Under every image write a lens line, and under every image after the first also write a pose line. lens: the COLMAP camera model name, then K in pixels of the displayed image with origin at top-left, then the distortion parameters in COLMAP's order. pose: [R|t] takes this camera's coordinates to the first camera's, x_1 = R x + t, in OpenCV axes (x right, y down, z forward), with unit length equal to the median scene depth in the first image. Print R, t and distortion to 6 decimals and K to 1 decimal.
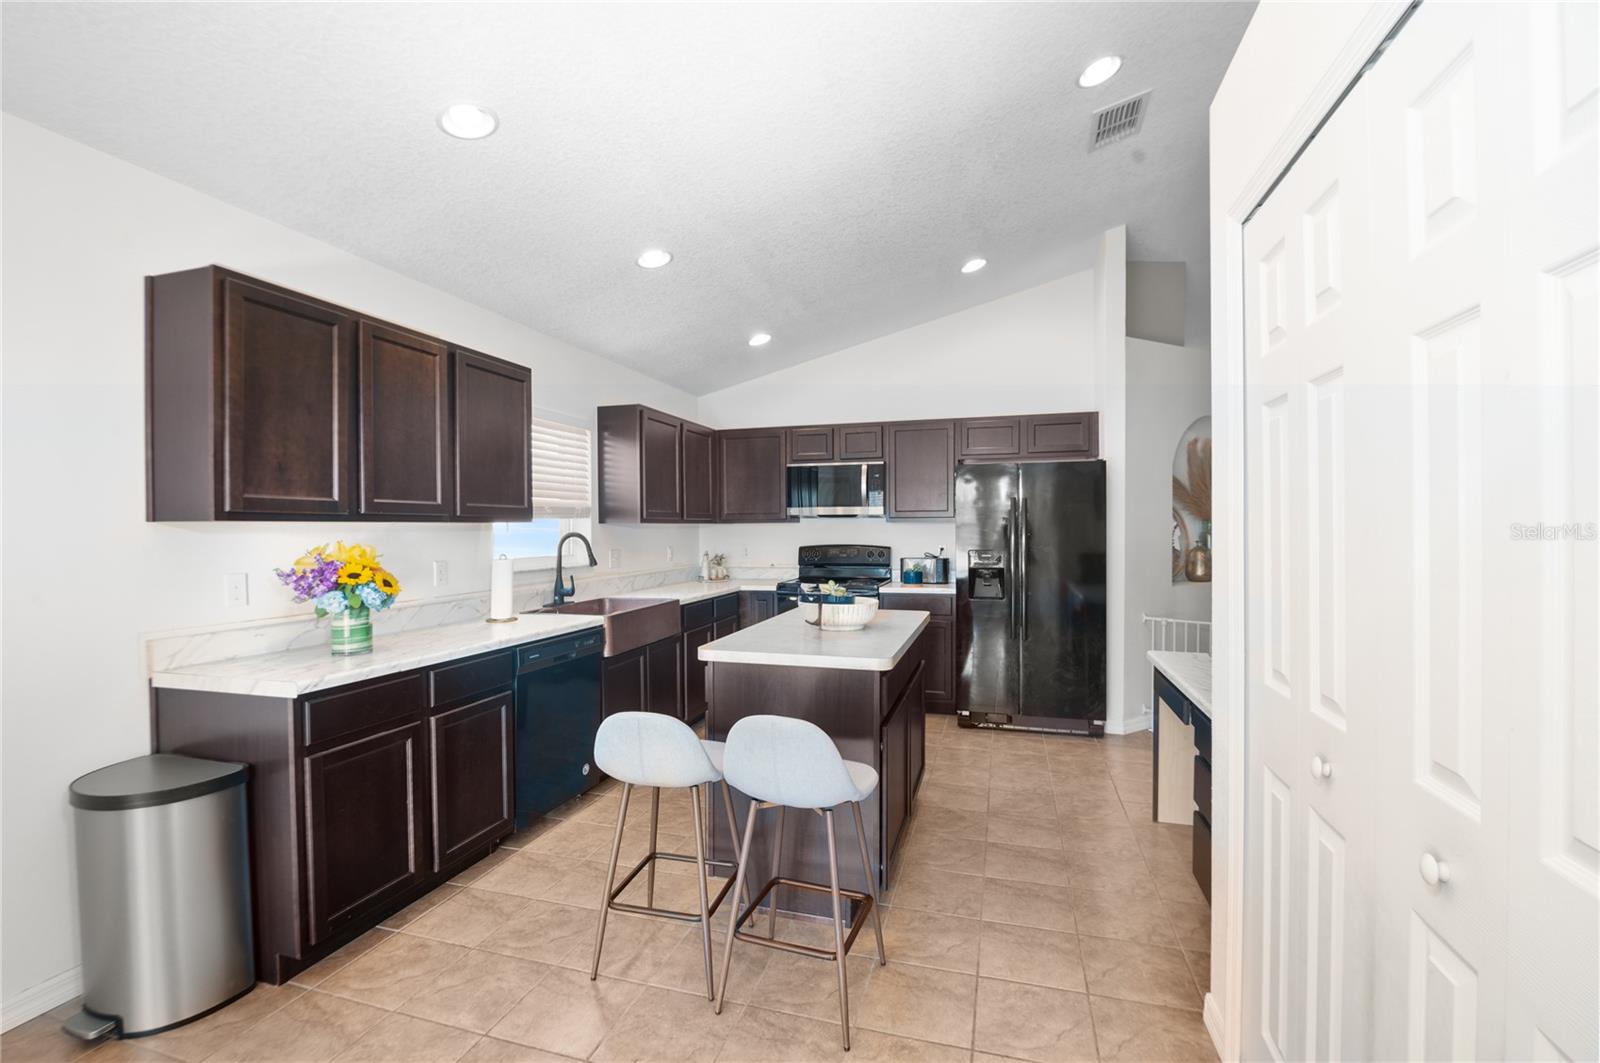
lens RADIAL K [[697.8, 0, 808.0], [0, 697.8, 534.0], [0, 0, 1]] dist [-0.010638, -0.002602]
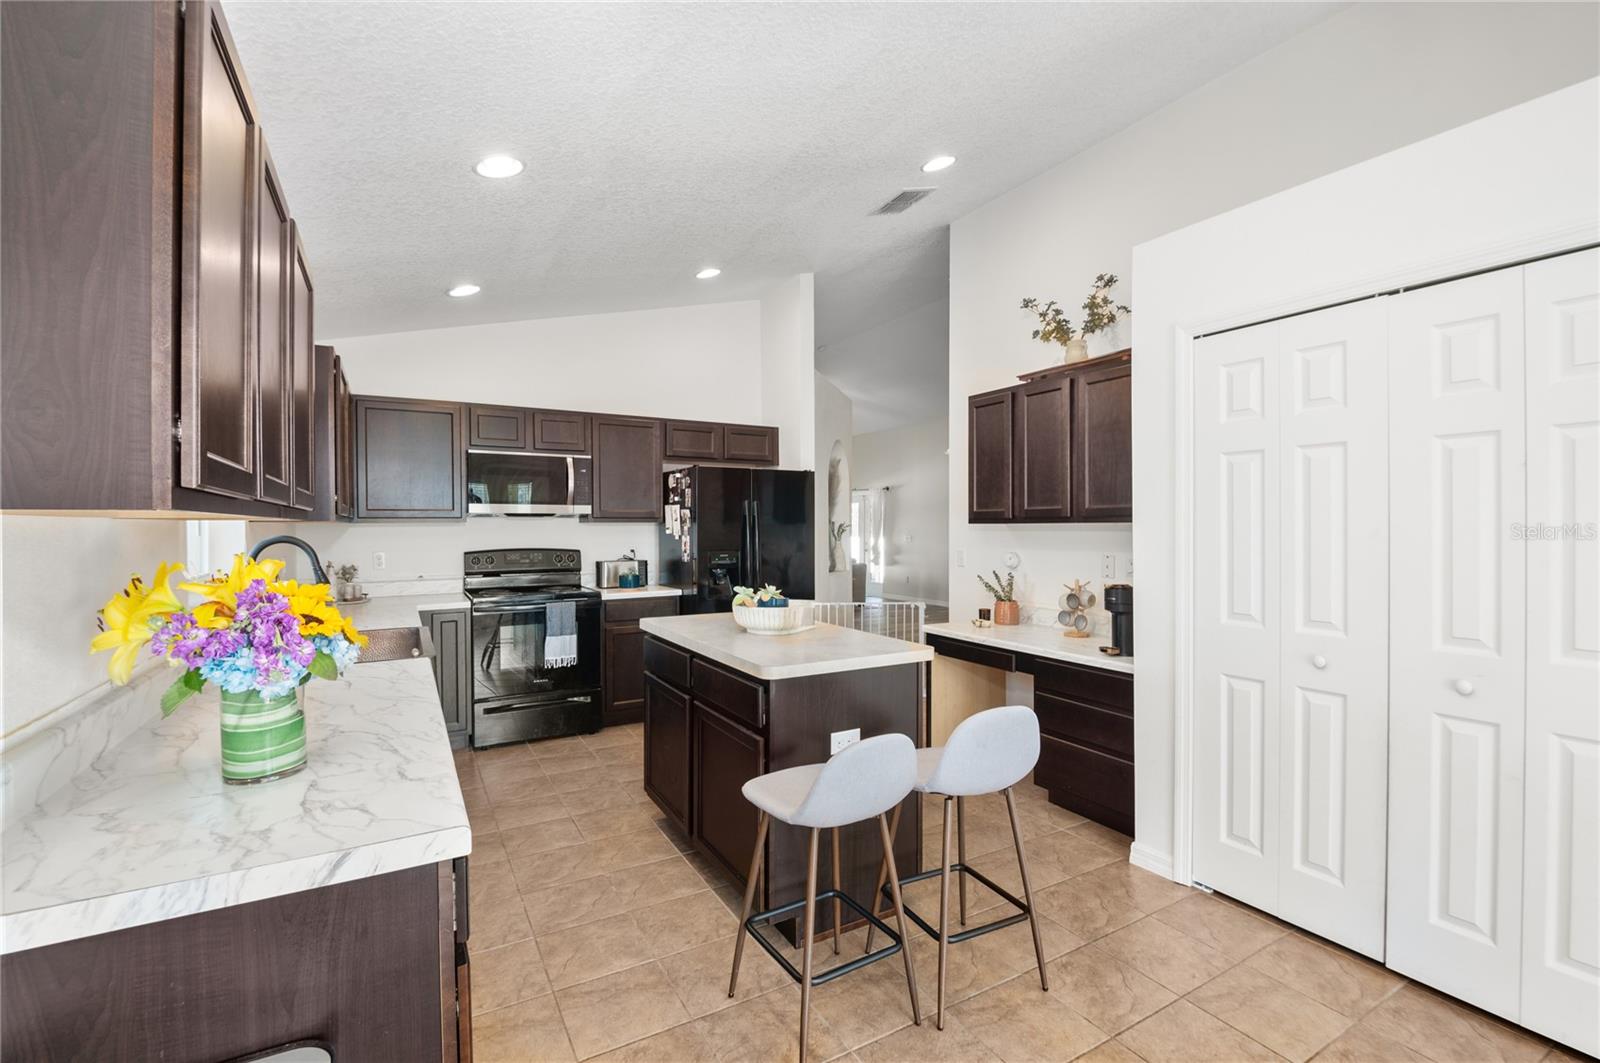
lens RADIAL K [[697.8, 0, 804.5], [0, 697.8, 523.3], [0, 0, 1]] dist [-0.010638, -0.002602]
pose [[0.685963, 0.006482, 0.727607, -0.360955], [0.006589, 0.999864, -0.015119, -0.000461], [-0.727606, 0.015165, 0.685827, 0.175150]]
